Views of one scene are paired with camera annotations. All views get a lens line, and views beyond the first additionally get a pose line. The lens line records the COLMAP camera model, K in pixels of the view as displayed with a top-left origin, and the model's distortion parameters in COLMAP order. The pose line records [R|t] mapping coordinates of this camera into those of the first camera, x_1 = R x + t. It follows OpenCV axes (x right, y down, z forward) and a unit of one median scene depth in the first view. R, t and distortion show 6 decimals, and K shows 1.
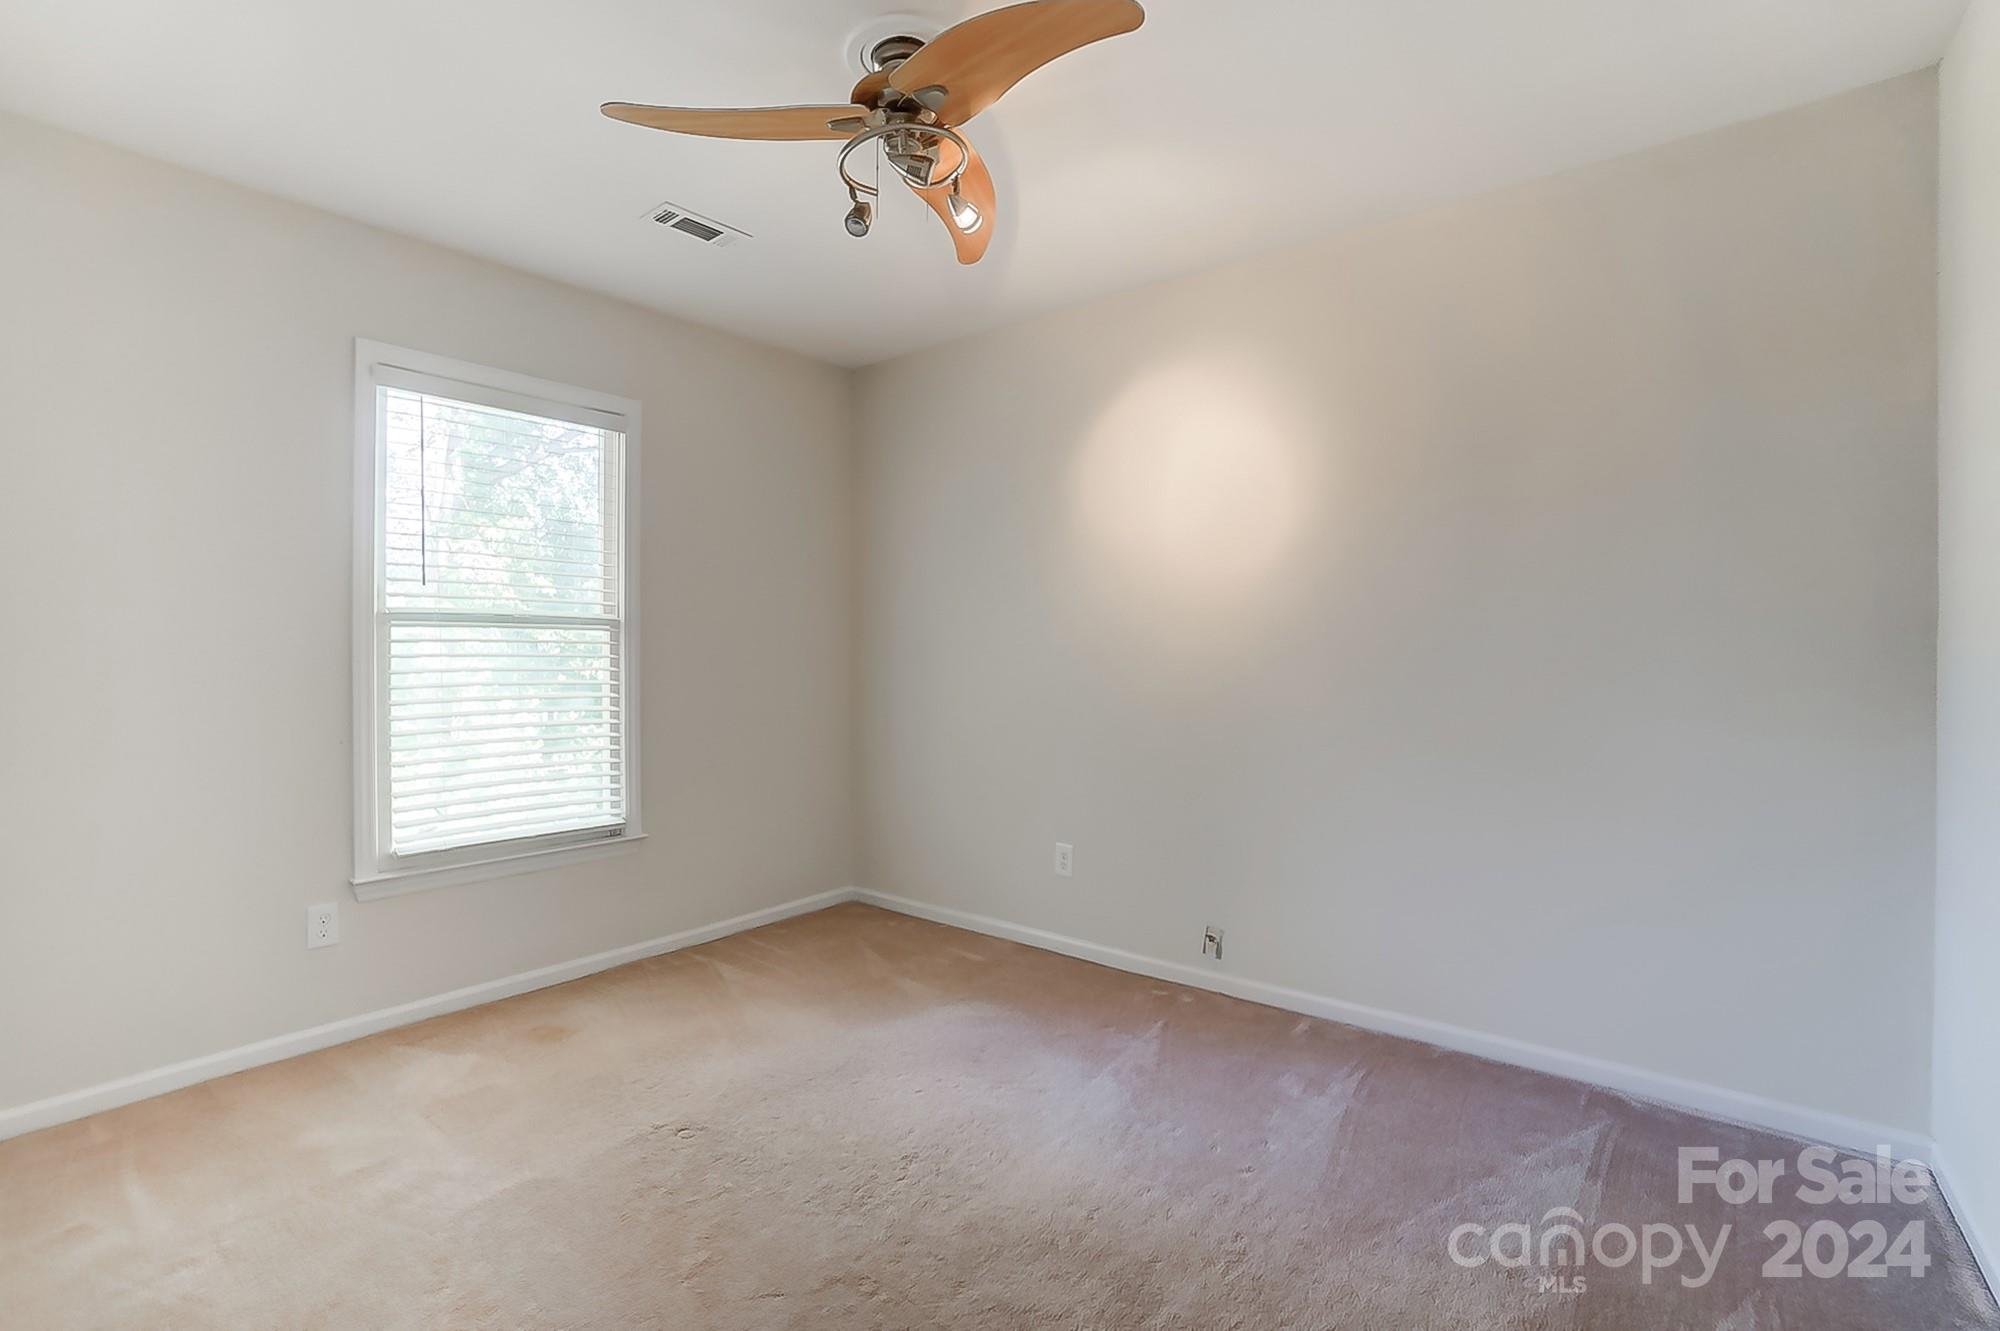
lens RADIAL K [[897.7, 0, 994.0], [0, 897.7, 667.0], [0, 0, 1]] dist [-0.001105, -0.000037]
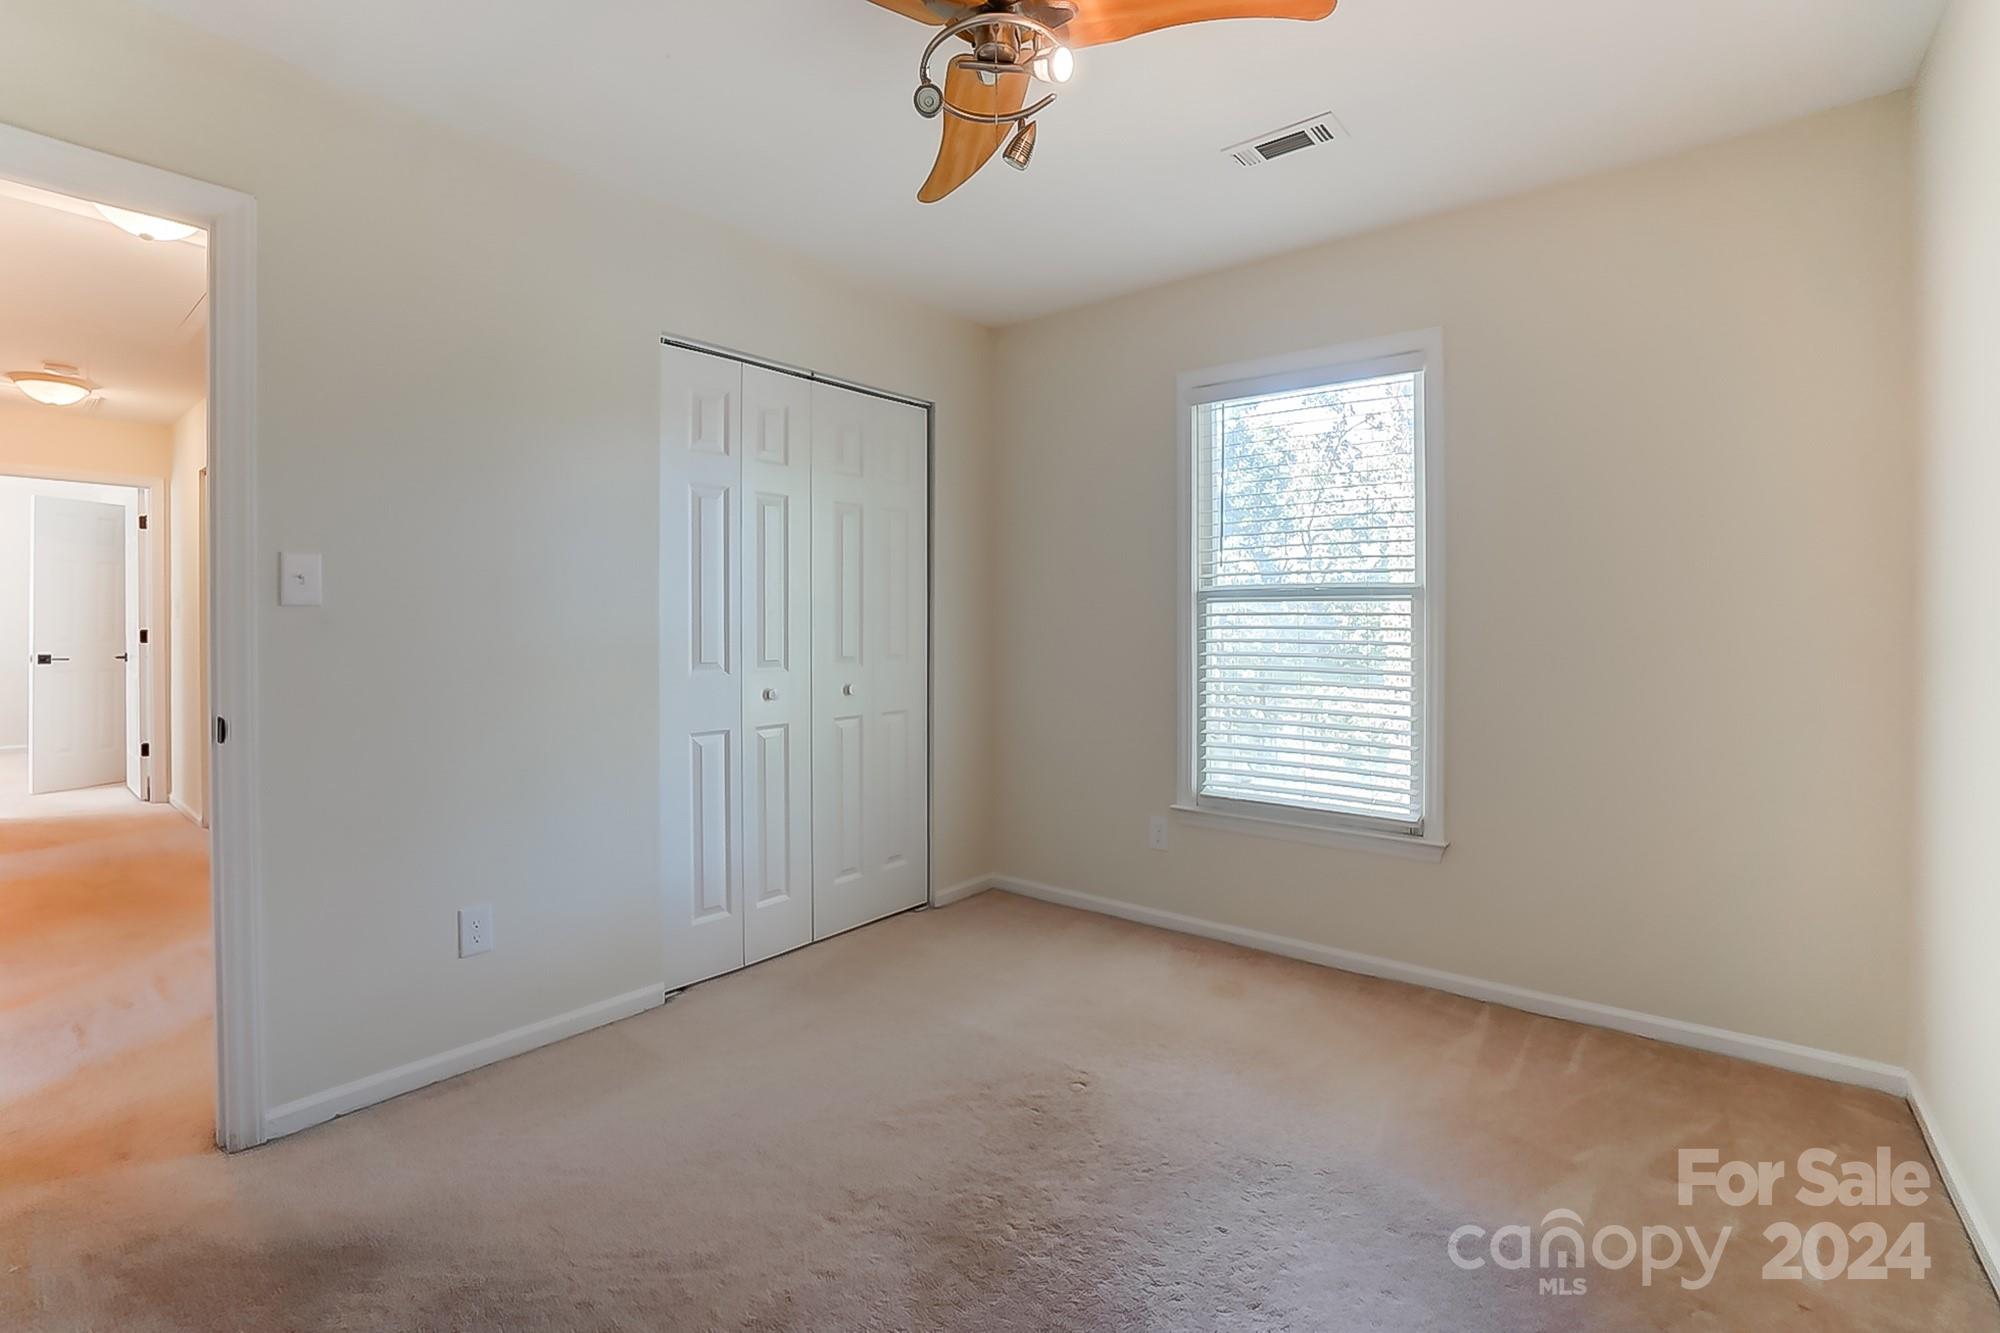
lens RADIAL K [[931.4, 0, 994.6], [0, 931.4, 636.7], [0, 0, 1]] dist [-0.002869, -0.000318]
pose [[0.035405, 0.013503, -0.999282, 0.500629], [-0.019539, 0.999727, 0.012817, -0.008961], [0.999182, 0.019071, 0.035659, 0.597152]]
